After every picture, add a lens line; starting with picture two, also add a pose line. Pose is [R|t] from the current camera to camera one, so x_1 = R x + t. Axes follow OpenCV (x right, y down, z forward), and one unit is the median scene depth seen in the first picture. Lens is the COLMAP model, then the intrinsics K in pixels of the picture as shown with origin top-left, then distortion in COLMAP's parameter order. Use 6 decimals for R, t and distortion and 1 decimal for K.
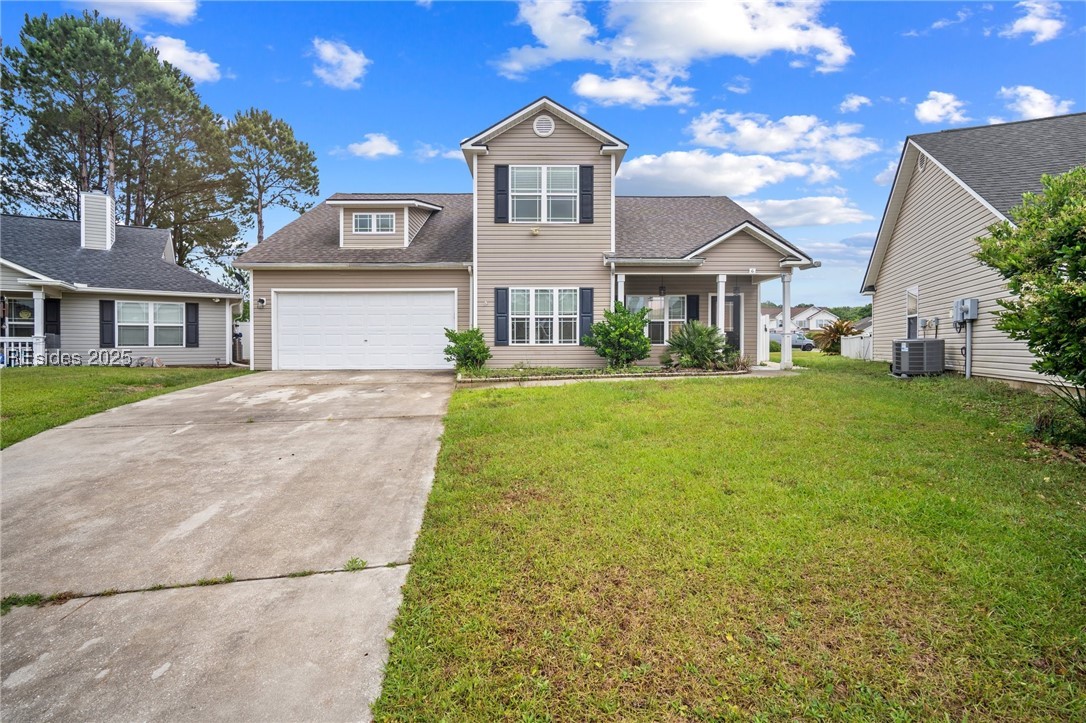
lens RADIAL K [[483.1, 0, 544.8], [0, 483.1, 358.2], [0, 0, 1]] dist [-0.016171, 0.004463]
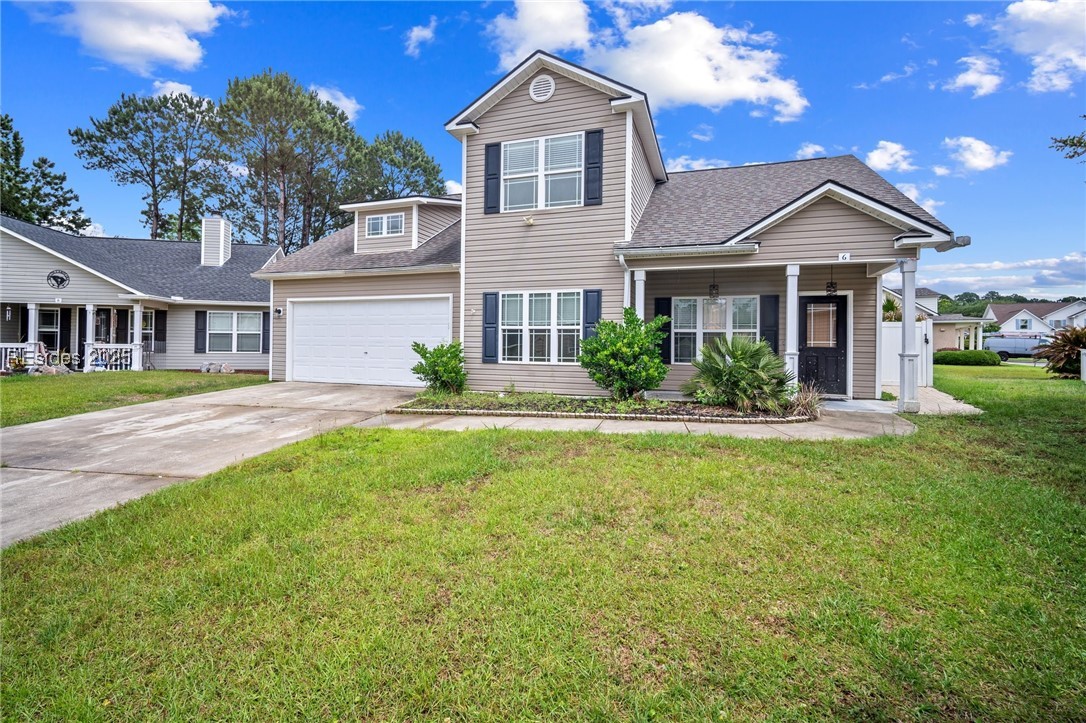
lens RADIAL K [[483.1, 0, 544.8], [0, 483.1, 358.2], [0, 0, 1]] dist [-0.016171, 0.004463]
pose [[0.940135, 0.022338, -0.340070, 0.278193], [-0.022585, 0.999740, 0.003232, -0.038058], [0.340054, 0.004642, 0.940394, 0.254427]]
